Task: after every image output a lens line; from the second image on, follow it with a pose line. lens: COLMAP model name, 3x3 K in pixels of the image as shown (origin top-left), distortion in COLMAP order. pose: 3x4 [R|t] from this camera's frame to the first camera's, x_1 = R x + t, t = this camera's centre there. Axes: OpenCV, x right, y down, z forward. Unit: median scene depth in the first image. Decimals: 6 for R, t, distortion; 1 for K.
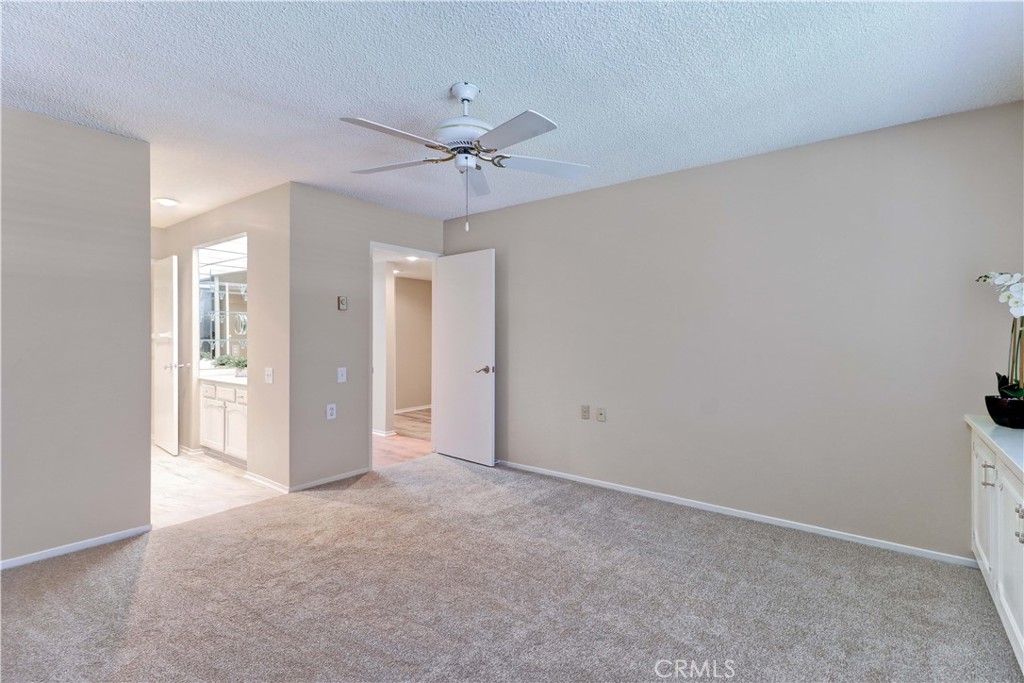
lens RADIAL K [[473.9, 0, 520.7], [0, 473.9, 334.0], [0, 0, 1]] dist [0.023972, -0.014565]
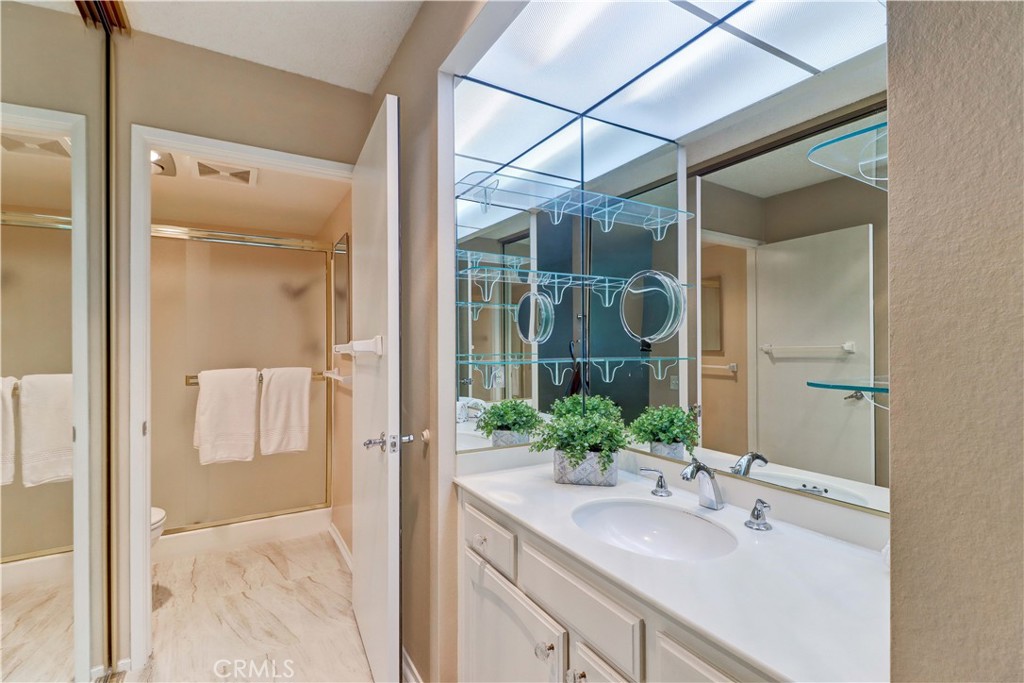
lens RADIAL K [[481.7, 0, 500.5], [0, 481.7, 337.7], [0, 0, 1]] dist [0.027263, -0.019304]
pose [[0.916259, -0.008722, -0.400492, -0.515198], [0.002536, 0.999869, -0.015974, 0.002530], [0.400579, 0.013621, 0.916161, 0.715735]]
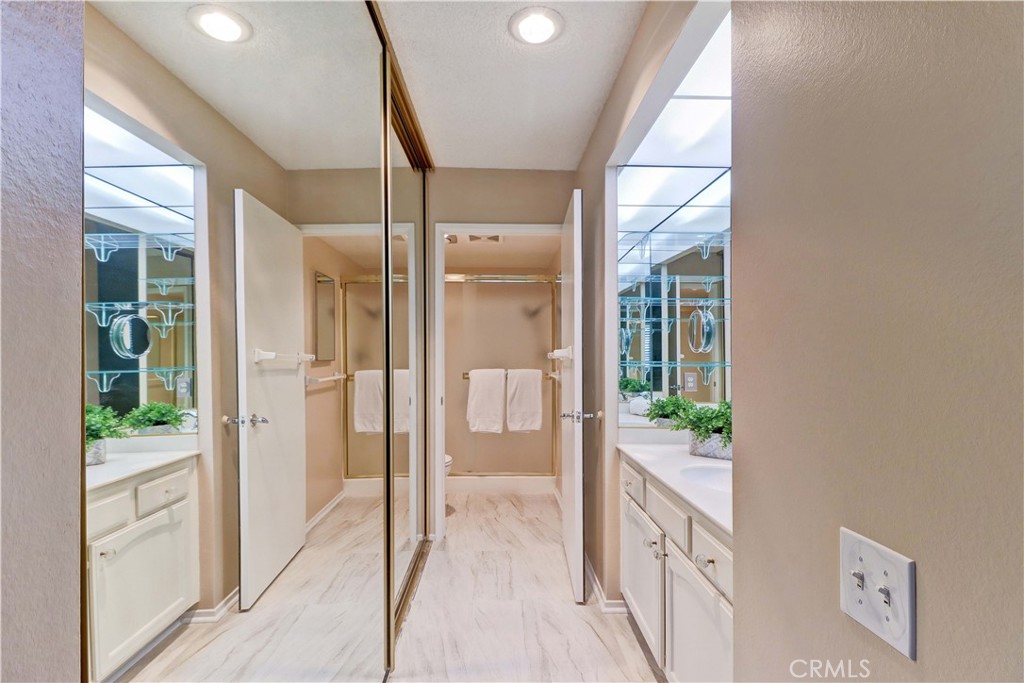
lens RADIAL K [[481.9, 0, 517.5], [0, 481.9, 353.4], [0, 0, 1]] dist [0.027075, -0.017094]
pose [[0.638329, 0.001260, -0.769763, -0.379157], [-0.005007, 0.999984, -0.002515, 0.004386], [0.769747, 0.005459, 0.638325, 0.629713]]
